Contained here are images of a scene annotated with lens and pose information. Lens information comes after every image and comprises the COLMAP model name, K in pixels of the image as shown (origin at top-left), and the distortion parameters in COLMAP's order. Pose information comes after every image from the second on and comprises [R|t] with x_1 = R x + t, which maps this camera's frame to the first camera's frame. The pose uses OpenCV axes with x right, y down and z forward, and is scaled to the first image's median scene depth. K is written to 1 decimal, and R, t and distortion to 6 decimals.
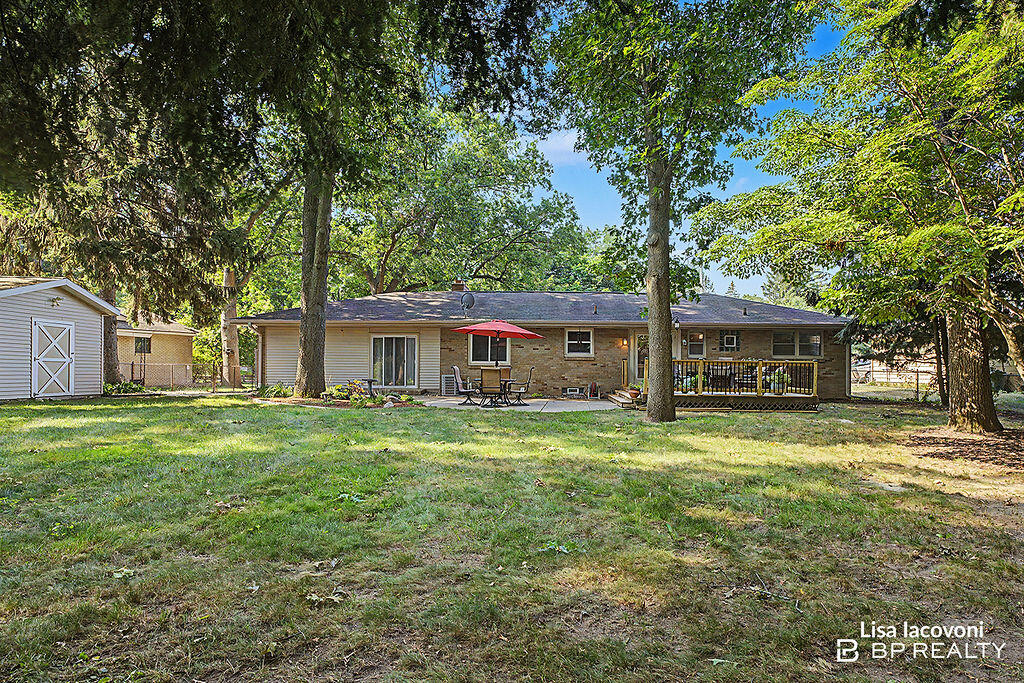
lens RADIAL K [[501.4, 0, 524.8], [0, 501.4, 368.2], [0, 0, 1]] dist [0.000812, -0.000502]
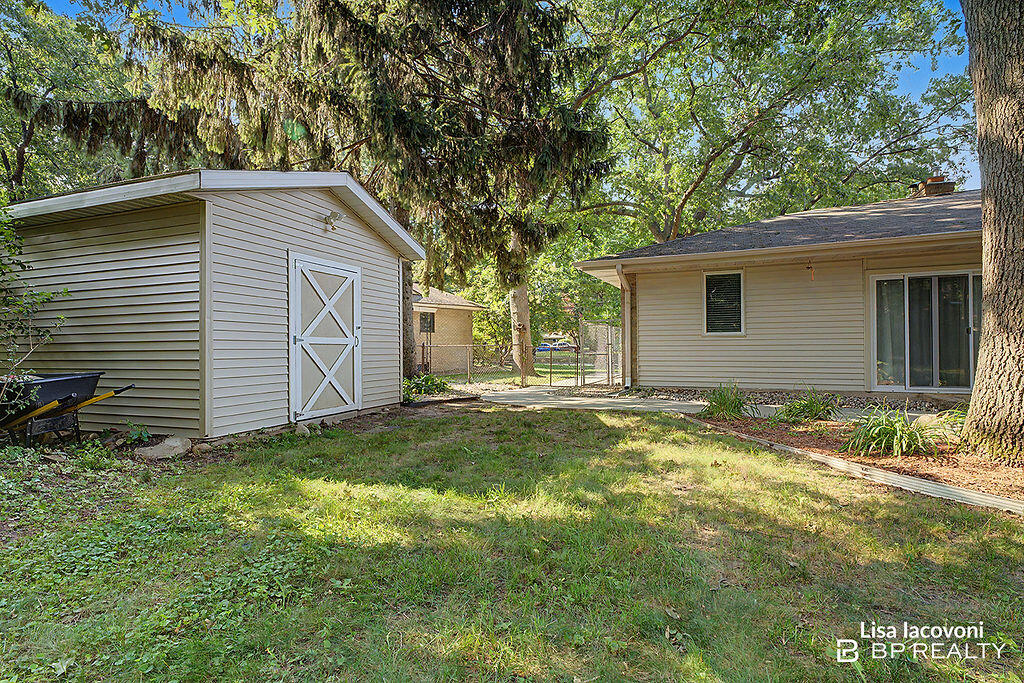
lens RADIAL K [[501.4, 0, 512.7], [0, 501.4, 343.0], [0, 0, 1]] dist [0.000812, -0.000502]
pose [[0.902412, -0.016275, -0.430566, -0.404829], [0.014701, 0.999868, -0.006983, -0.006005], [0.430623, -0.000028, 0.902532, 0.454928]]
